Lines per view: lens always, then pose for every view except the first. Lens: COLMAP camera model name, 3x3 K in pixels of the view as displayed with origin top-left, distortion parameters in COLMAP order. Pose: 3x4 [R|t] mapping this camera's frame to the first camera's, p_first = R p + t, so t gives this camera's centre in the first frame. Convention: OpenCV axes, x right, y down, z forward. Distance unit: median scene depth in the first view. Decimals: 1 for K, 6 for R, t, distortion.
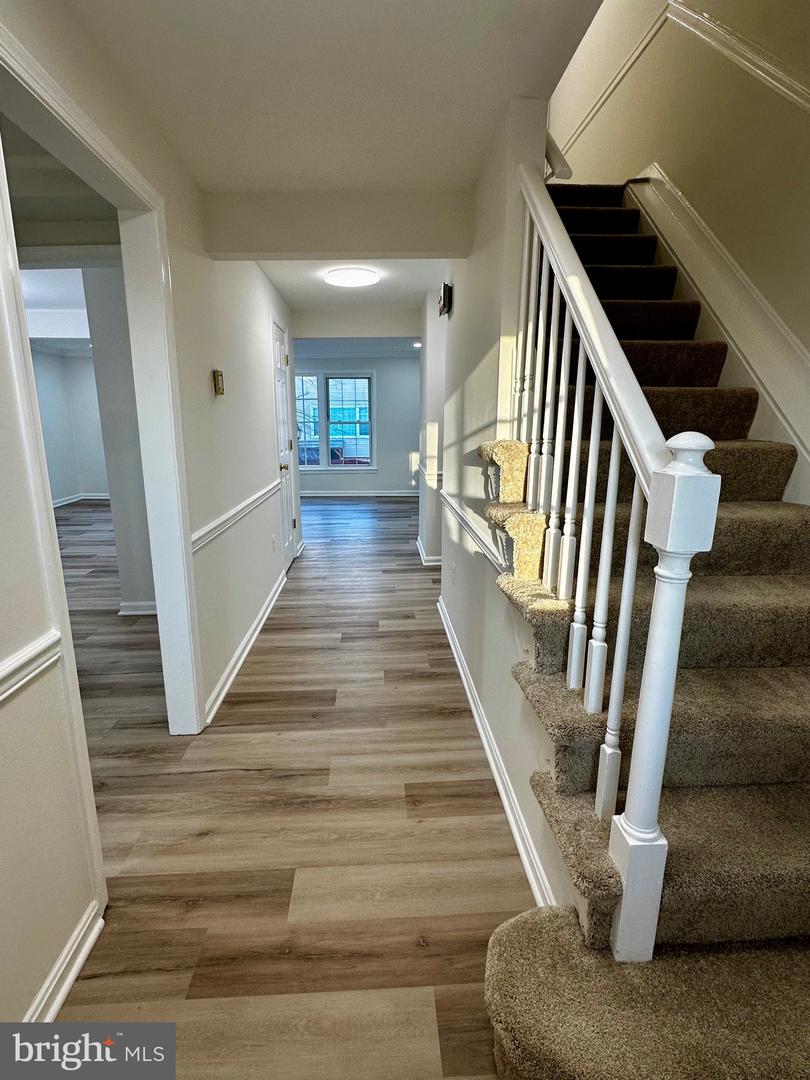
lens RADIAL K [[528.9, 0, 400.6], [0, 528.9, 535.5], [0, 0, 1]] dist [-0.003379, -0.000130]
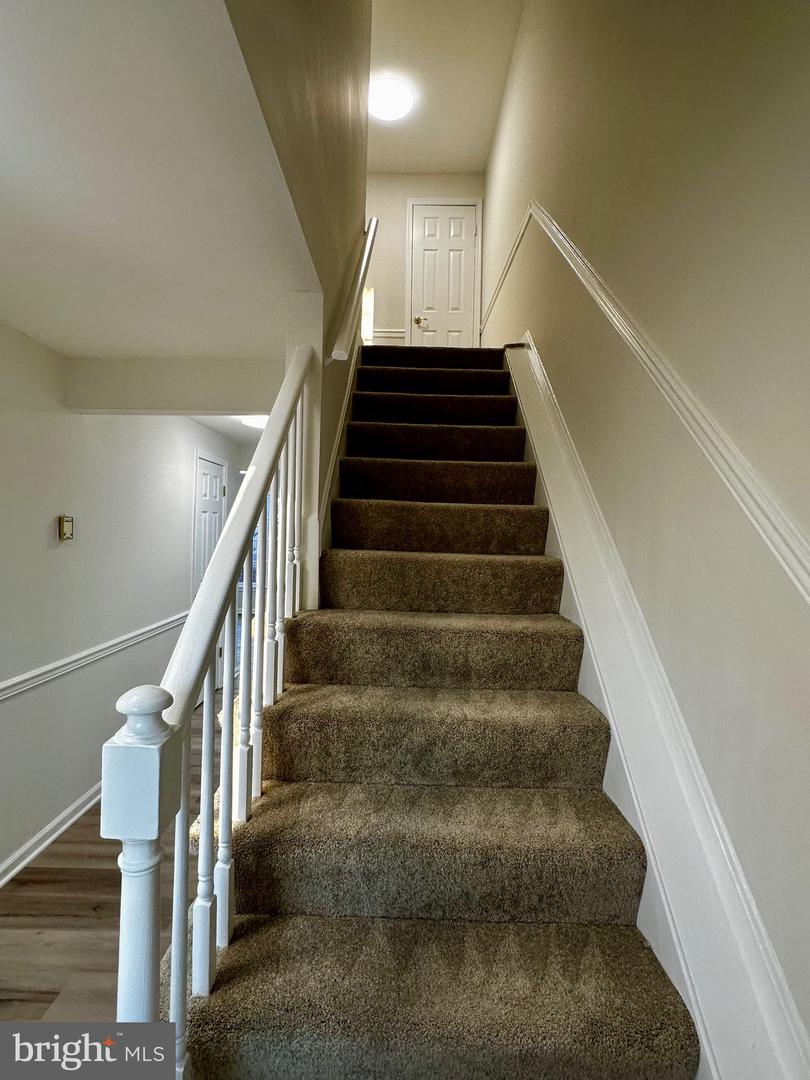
lens RADIAL K [[528.9, 0, 400.6], [0, 528.9, 535.5], [0, 0, 1]] dist [-0.003379, -0.000130]
pose [[0.998245, 0.029193, -0.051519, 0.396987], [-0.039169, 0.978029, -0.204757, -0.108773], [0.044409, 0.206415, 0.977456, 0.055453]]
